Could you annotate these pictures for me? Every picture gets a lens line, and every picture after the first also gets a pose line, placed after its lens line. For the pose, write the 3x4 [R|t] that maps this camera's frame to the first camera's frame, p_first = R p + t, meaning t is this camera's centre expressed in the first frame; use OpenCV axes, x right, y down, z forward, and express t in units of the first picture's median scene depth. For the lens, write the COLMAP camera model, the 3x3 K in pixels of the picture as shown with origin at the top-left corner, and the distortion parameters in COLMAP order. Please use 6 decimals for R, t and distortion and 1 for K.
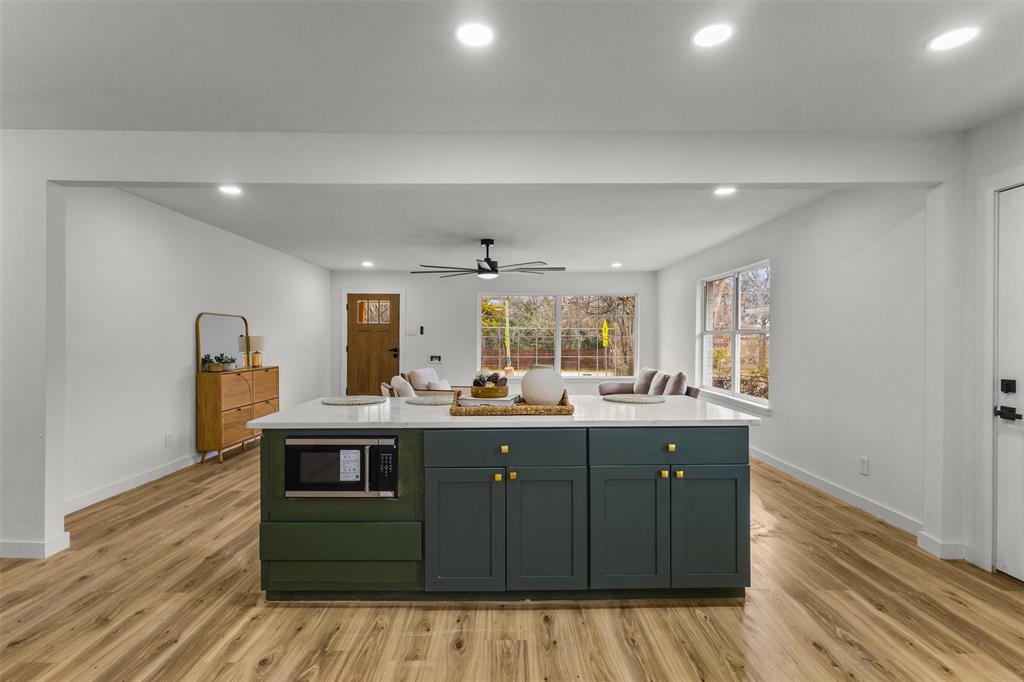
lens RADIAL K [[481.2, 0, 512.0], [0, 481.2, 341.0], [0, 0, 1]] dist [0.002229, 0.000611]
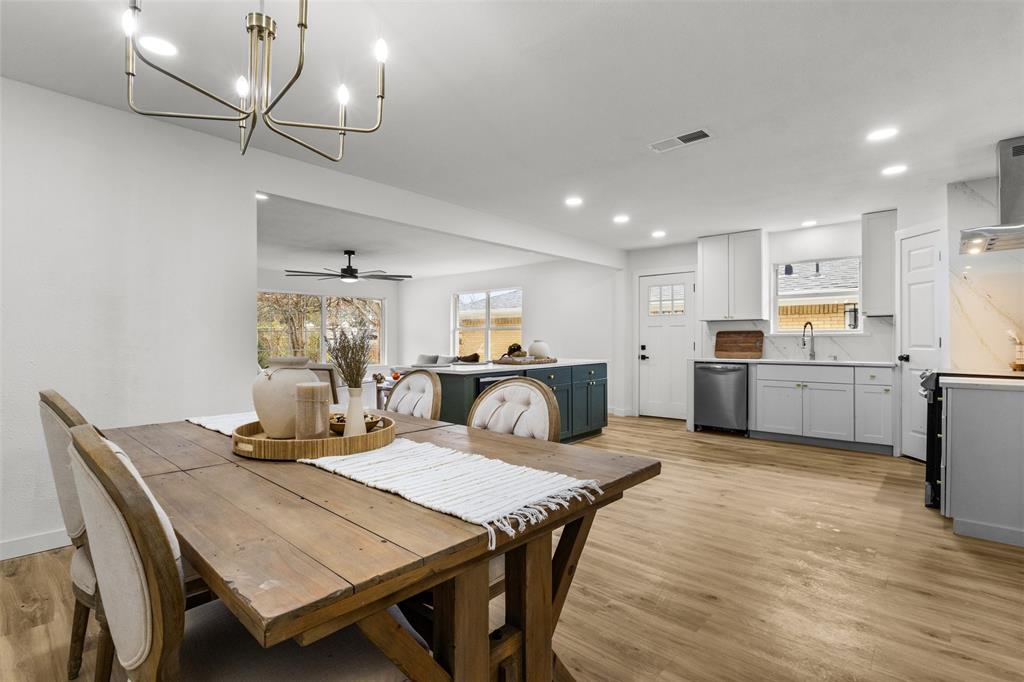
lens RADIAL K [[486.5, 0, 507.8], [0, 486.5, 341.5], [0, 0, 1]] dist [-0.003408, -0.000808]
pose [[0.670168, -0.004433, 0.742197, -1.756518], [0.005502, 0.999984, 0.001005, 0.057899], [-0.742189, 0.003410, 0.670182, -0.334162]]
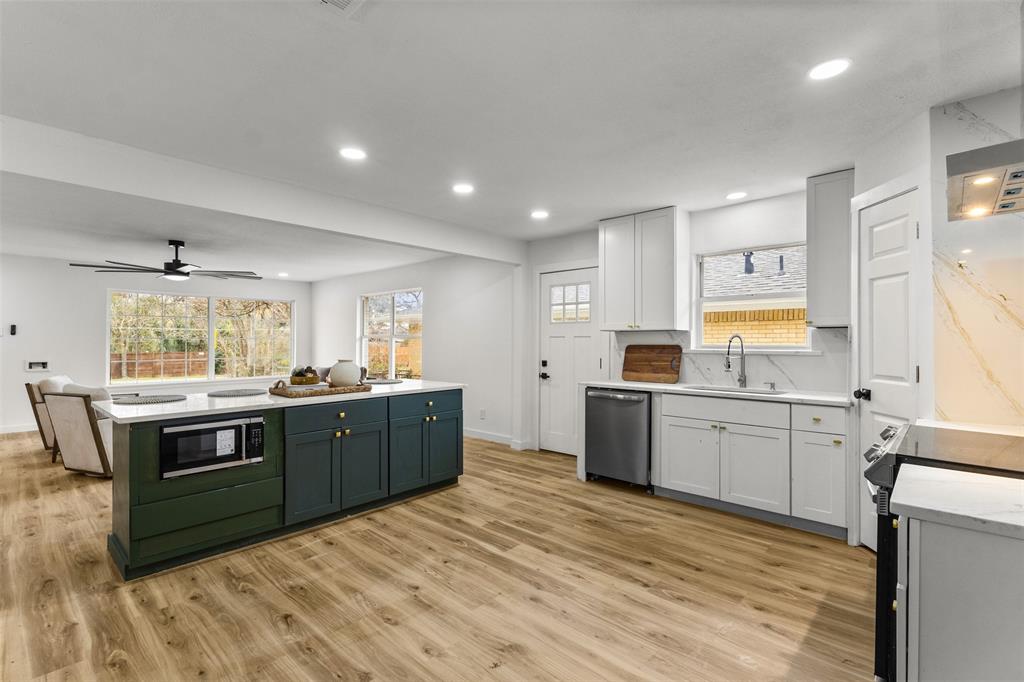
lens RADIAL K [[466.8, 0, 505.9], [0, 466.8, 341.4], [0, 0, 1]] dist [0.000741, 0.000707]
pose [[0.685859, 0.000934, 0.727734, -0.709405], [0.001499, 0.999995, -0.002696, -0.001391], [-0.727733, 0.002940, 0.685854, -0.366493]]
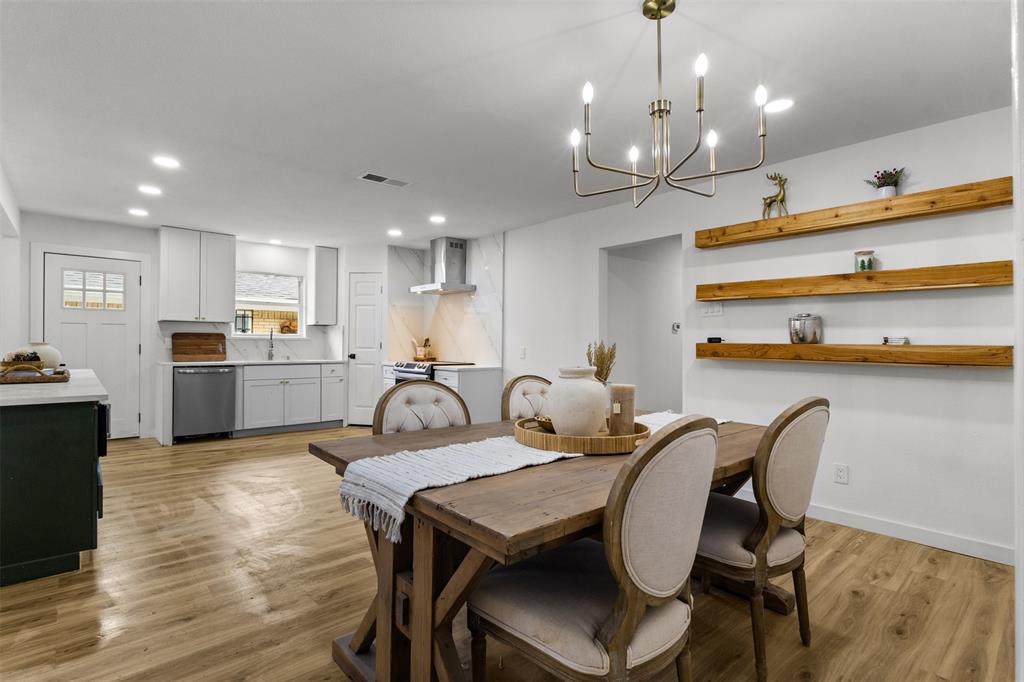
lens RADIAL K [[486.5, 0, 507.8], [0, 486.5, 341.5], [0, 0, 1]] dist [-0.003408, -0.000808]
pose [[-0.659767, -0.005321, 0.751452, -1.939470], [-0.006901, 0.999976, 0.001022, 0.040454], [-0.751439, -0.004511, -0.659787, 1.011183]]
